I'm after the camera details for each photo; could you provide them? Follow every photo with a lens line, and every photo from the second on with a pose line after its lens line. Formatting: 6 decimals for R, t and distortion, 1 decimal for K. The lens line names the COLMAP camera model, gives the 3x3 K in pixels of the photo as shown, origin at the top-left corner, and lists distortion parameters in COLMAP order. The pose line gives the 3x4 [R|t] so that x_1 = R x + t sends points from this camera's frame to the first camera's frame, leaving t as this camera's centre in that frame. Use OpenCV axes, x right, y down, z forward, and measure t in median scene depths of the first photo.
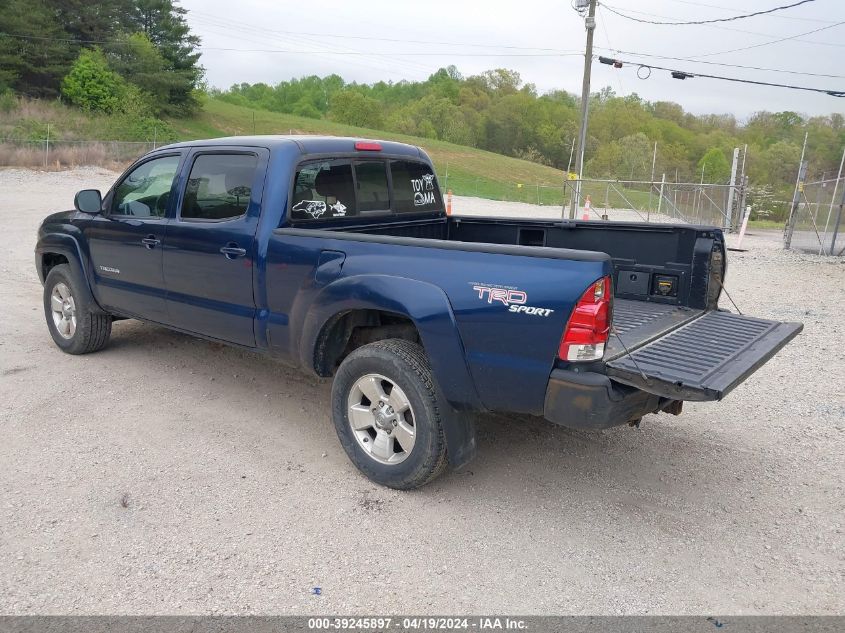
lens RADIAL K [[666.8, 0, 422.5], [0, 666.8, 316.5], [0, 0, 1]] dist [0.048917, -0.073992]
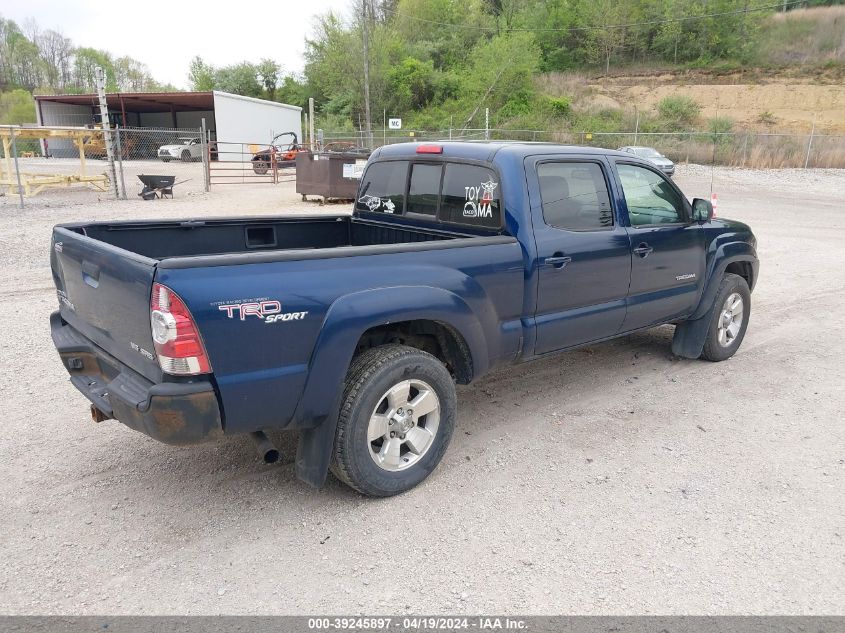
lens RADIAL K [[670.0, 0, 431.4], [0, 670.0, 334.2], [0, 0, 1]] dist [0.035109, -0.042308]
pose [[-0.136986, 0.244531, -0.959916, 0.135223], [-0.244251, 0.930793, 0.271968, -0.039177], [0.959988, 0.271716, -0.067779, 0.166362]]
